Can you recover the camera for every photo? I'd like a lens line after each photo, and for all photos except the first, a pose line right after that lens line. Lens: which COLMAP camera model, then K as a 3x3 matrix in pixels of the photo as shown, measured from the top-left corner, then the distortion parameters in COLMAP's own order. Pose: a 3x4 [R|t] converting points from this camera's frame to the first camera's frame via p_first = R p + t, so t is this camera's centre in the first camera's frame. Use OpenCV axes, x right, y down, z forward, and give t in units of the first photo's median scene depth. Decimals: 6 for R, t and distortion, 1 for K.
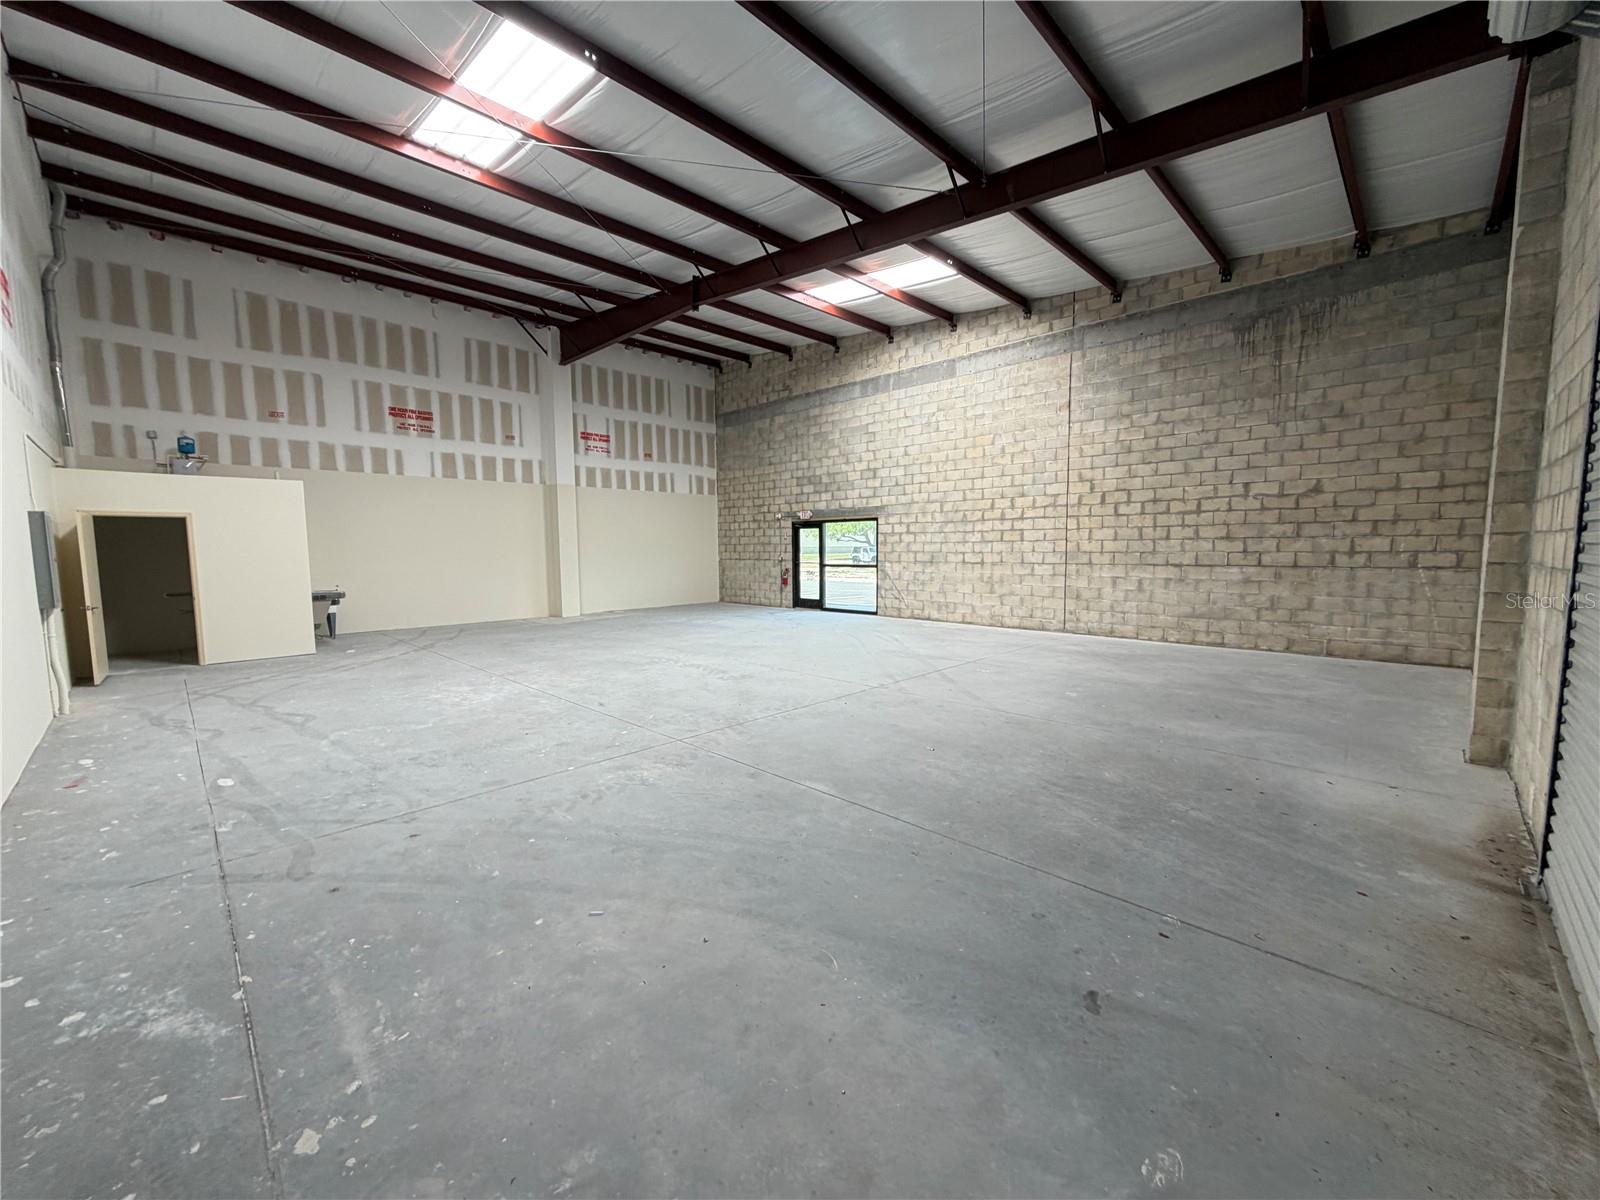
lens RADIAL K [[630.6, 0, 826.6], [0, 630.6, 539.2], [0, 0, 1]] dist [-0.012729, 0.000130]
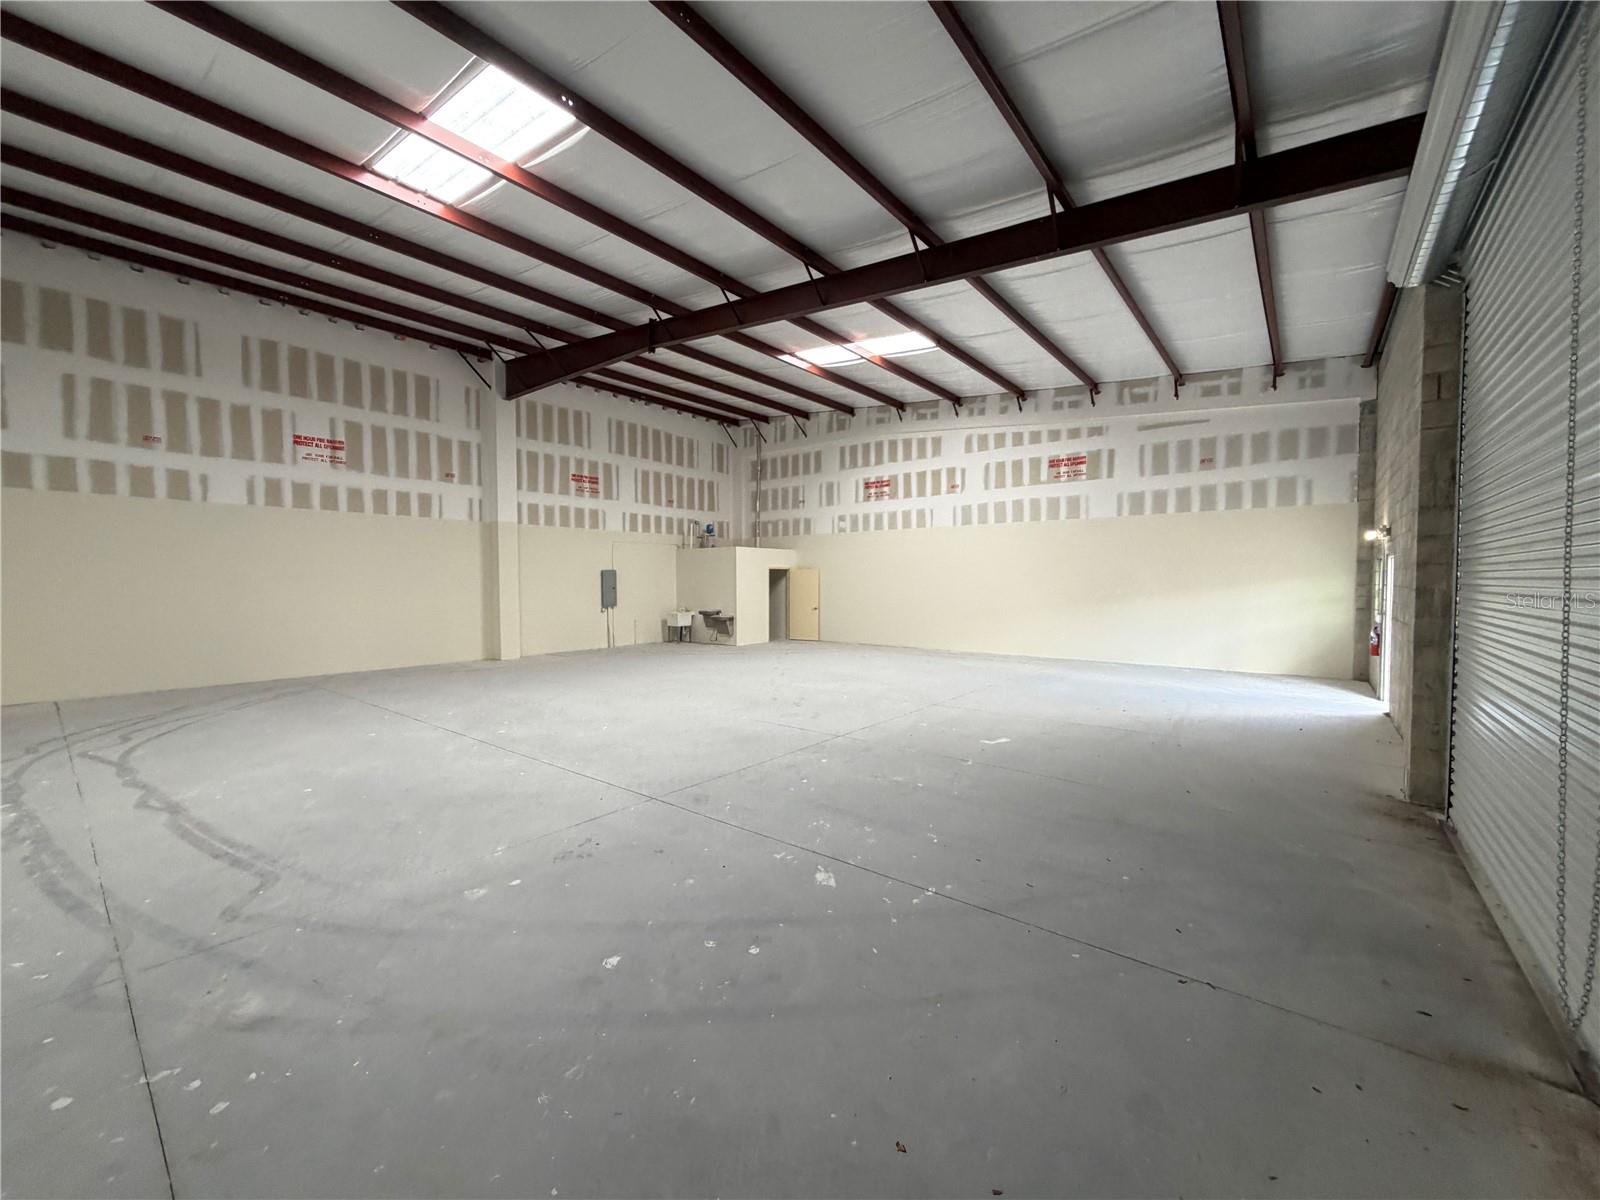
lens RADIAL K [[634.7, 0, 791.5], [0, 634.7, 603.8], [0, 0, 1]] dist [0.001310, 0.000175]
pose [[0.996805, -0.000852, 0.079868, -0.100787], [-0.002653, 0.999038, 0.043769, -0.000150], [-0.079828, -0.043841, 0.995844, -0.106642]]
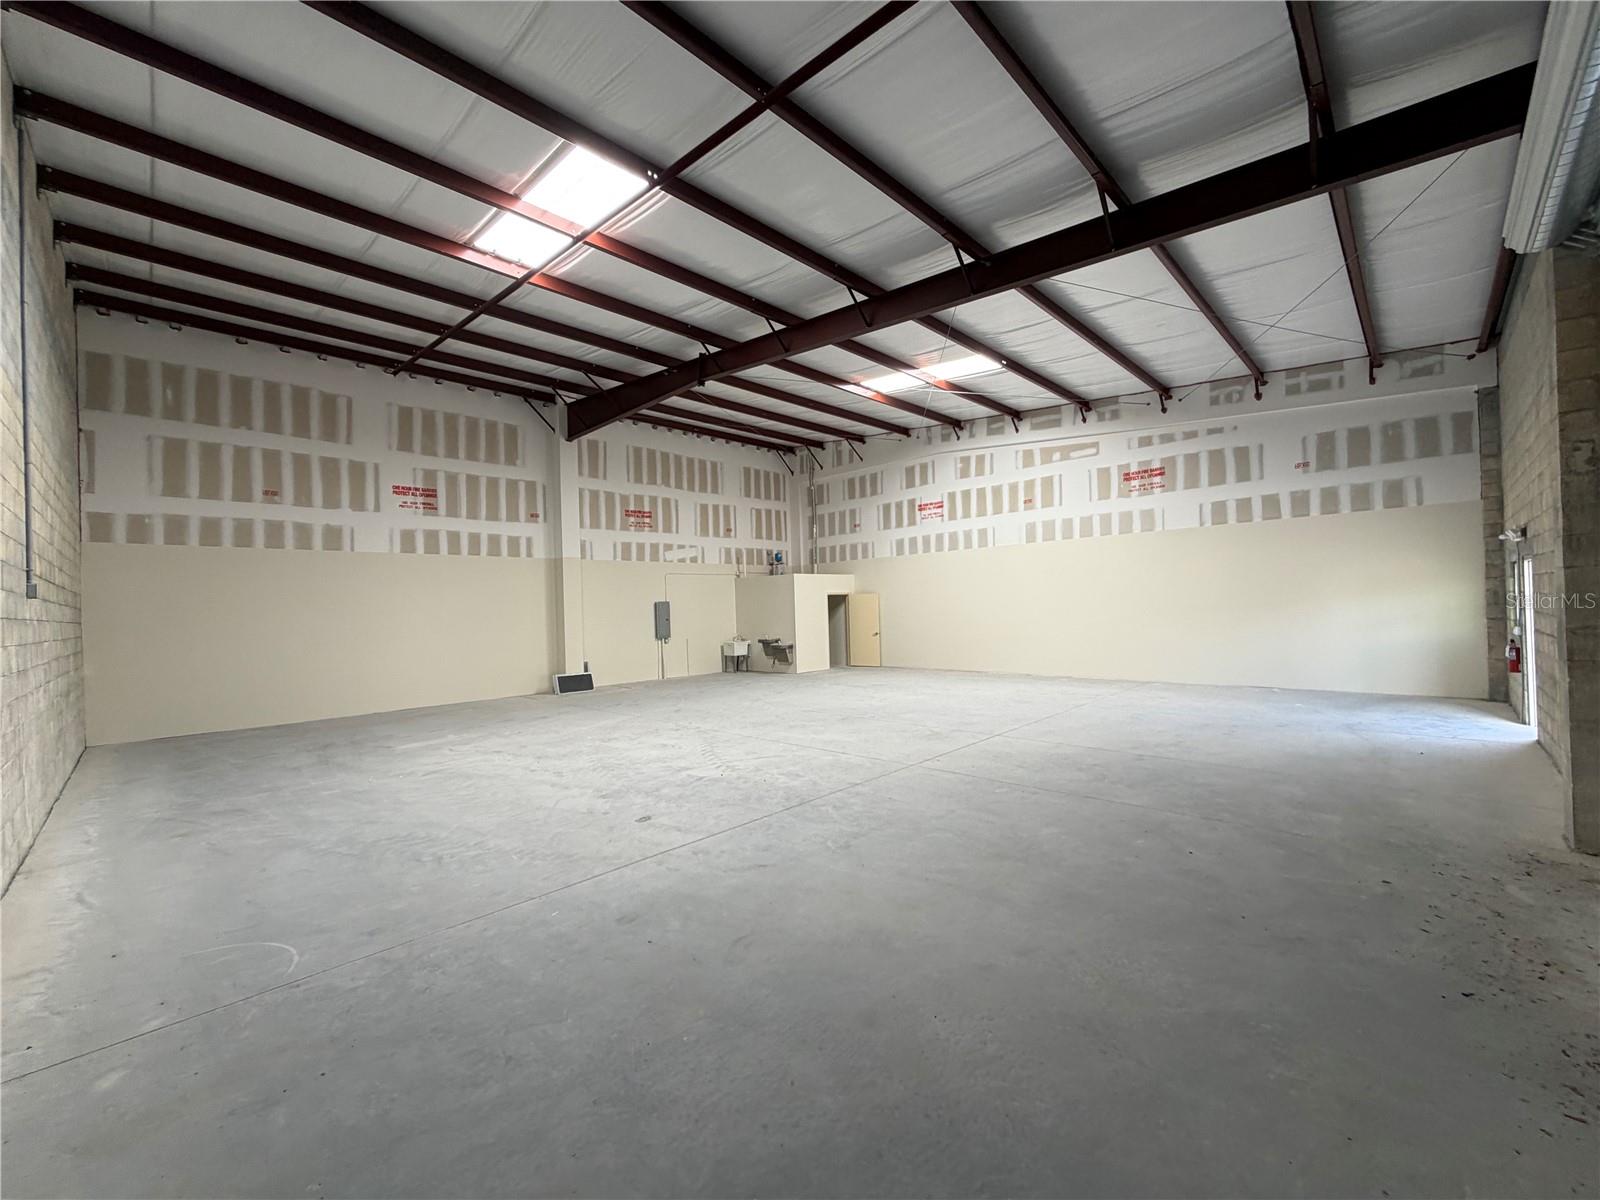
lens RADIAL K [[634.7, 0, 791.5], [0, 634.7, 603.8], [0, 0, 1]] dist [0.001310, 0.000175]
pose [[0.999396, -0.026187, -0.022829, -0.072412], [0.026214, 0.999656, 0.000903, -0.000501], [0.022797, -0.001501, 0.999739, -0.076185]]
